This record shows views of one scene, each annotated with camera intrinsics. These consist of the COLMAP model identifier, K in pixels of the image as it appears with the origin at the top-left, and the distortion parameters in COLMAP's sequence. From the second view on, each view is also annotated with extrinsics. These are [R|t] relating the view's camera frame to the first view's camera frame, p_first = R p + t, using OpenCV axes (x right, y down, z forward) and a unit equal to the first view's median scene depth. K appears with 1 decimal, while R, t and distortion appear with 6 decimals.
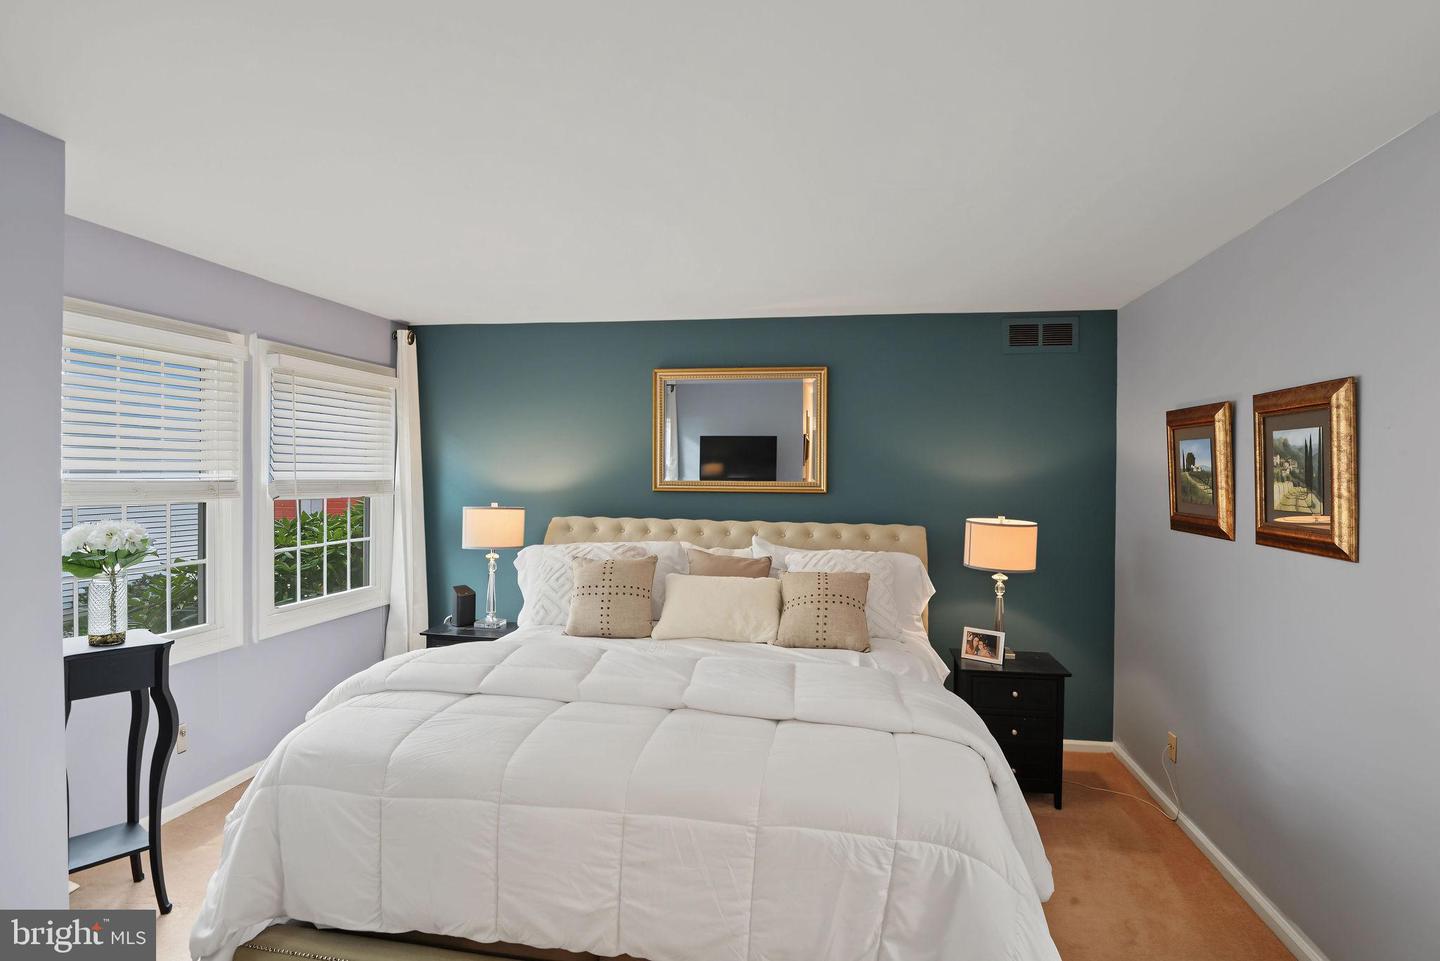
lens RADIAL K [[717.8, 0, 735.2], [0, 717.8, 470.2], [0, 0, 1]] dist [-0.024965, -0.000744]
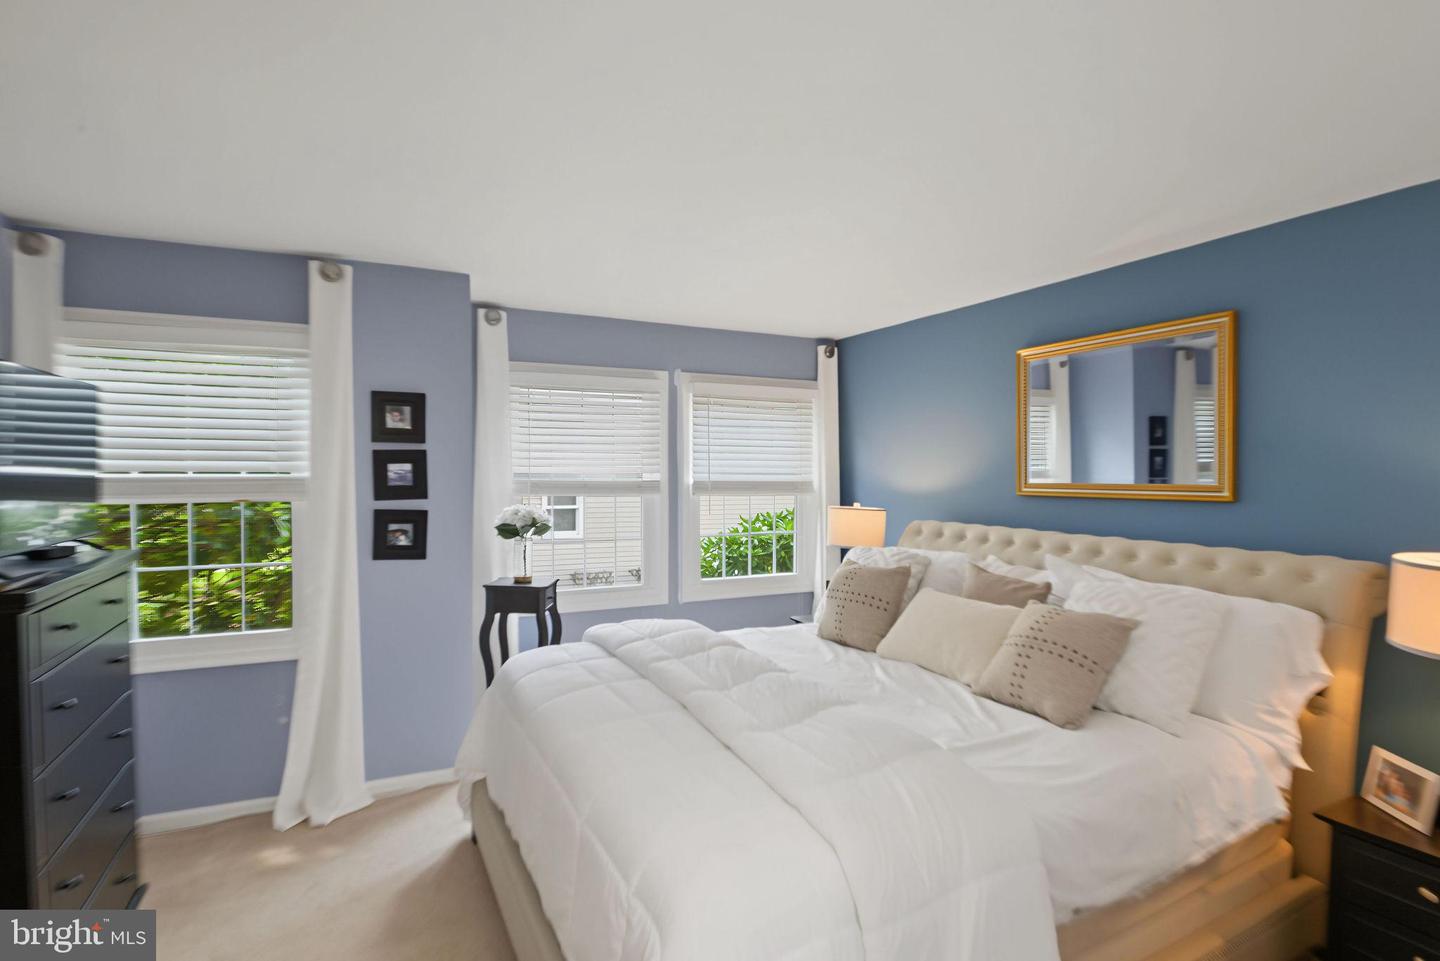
lens RADIAL K [[738.4, 0, 740.5], [0, 738.4, 483.6], [0, 0, 1]] dist [-0.025834, -0.001829]
pose [[0.588694, 0.006852, -0.808327, 0.489294], [0.007187, 0.999880, 0.013710, 0.002193], [0.808324, -0.013881, 0.588575, 0.277557]]
